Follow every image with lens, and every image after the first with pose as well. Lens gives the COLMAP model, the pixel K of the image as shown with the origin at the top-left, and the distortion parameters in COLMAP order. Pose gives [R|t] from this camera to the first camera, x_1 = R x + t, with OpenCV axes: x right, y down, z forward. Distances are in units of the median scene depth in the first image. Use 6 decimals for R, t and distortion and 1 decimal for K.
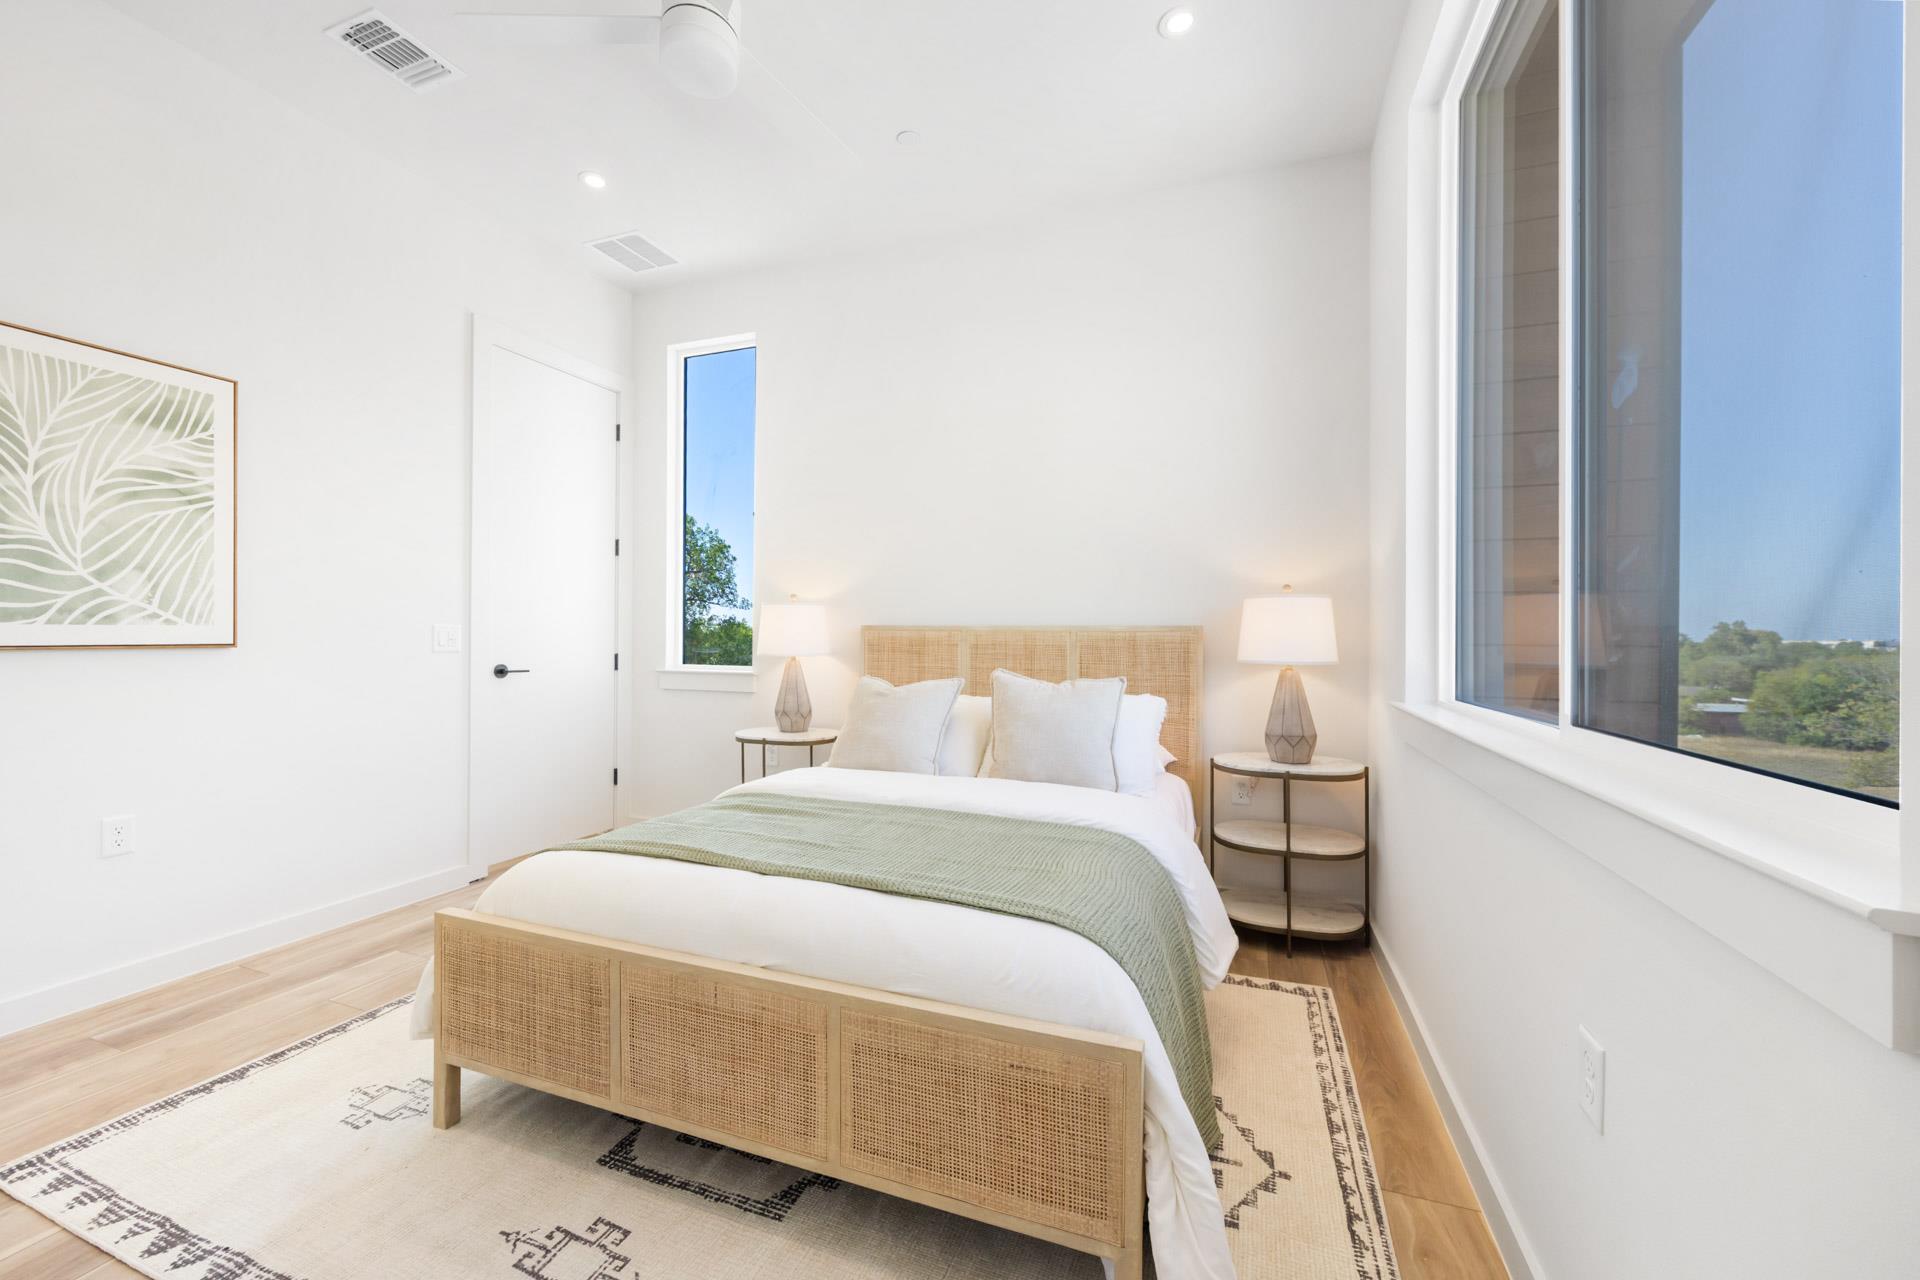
lens RADIAL K [[742.9, 0, 949.9], [0, 742.9, 638.6], [0, 0, 1]] dist [-0.007091, 0.000752]
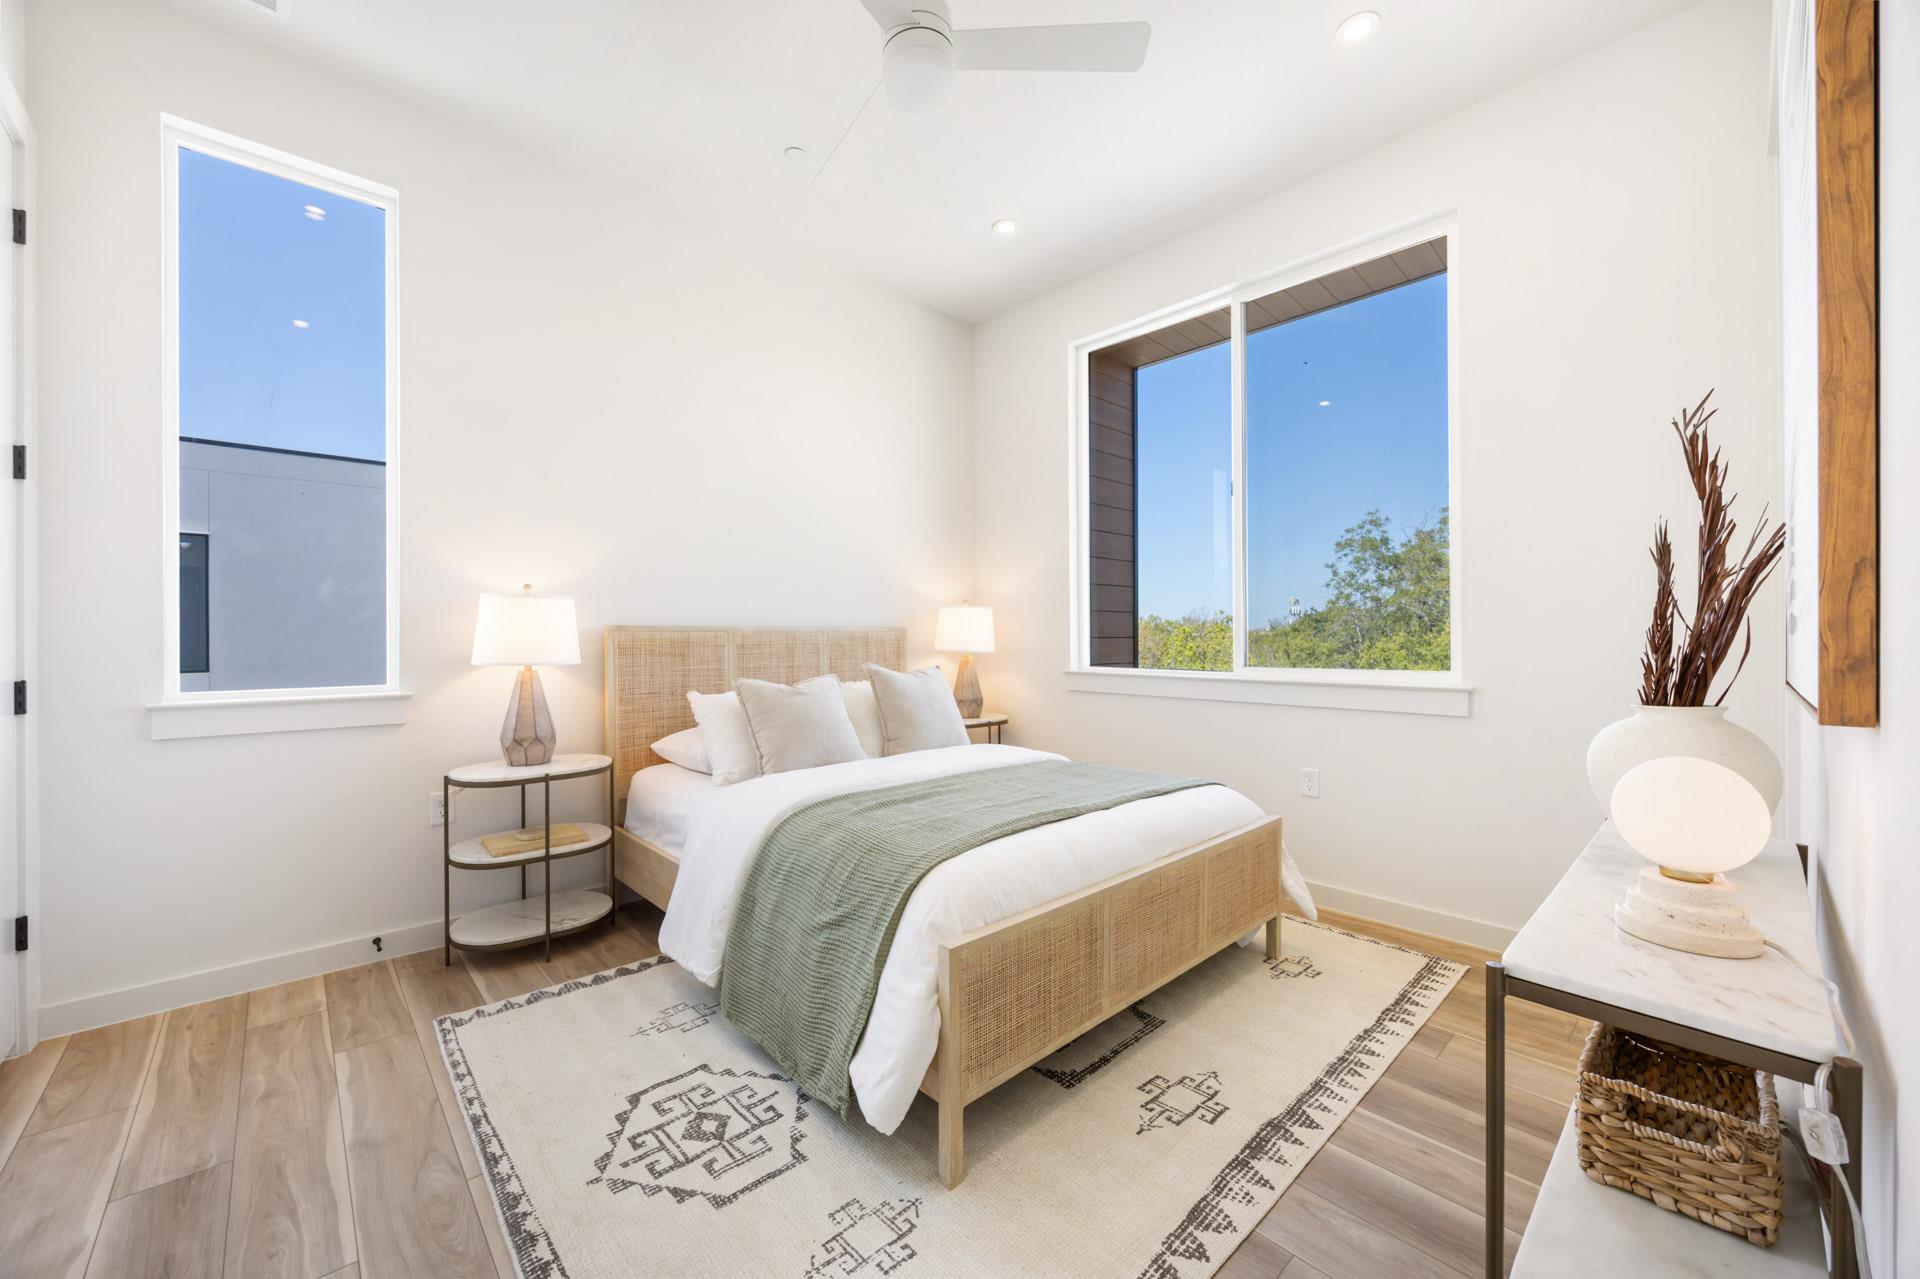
lens RADIAL K [[742.9, 0, 945.3], [0, 742.9, 637.3], [0, 0, 1]] dist [-0.007091, 0.000752]
pose [[0.447279, -0.008788, 0.894351, -0.917265], [0.010959, 0.999931, 0.004345, -0.004878], [-0.894328, 0.007858, 0.447344, 0.371675]]
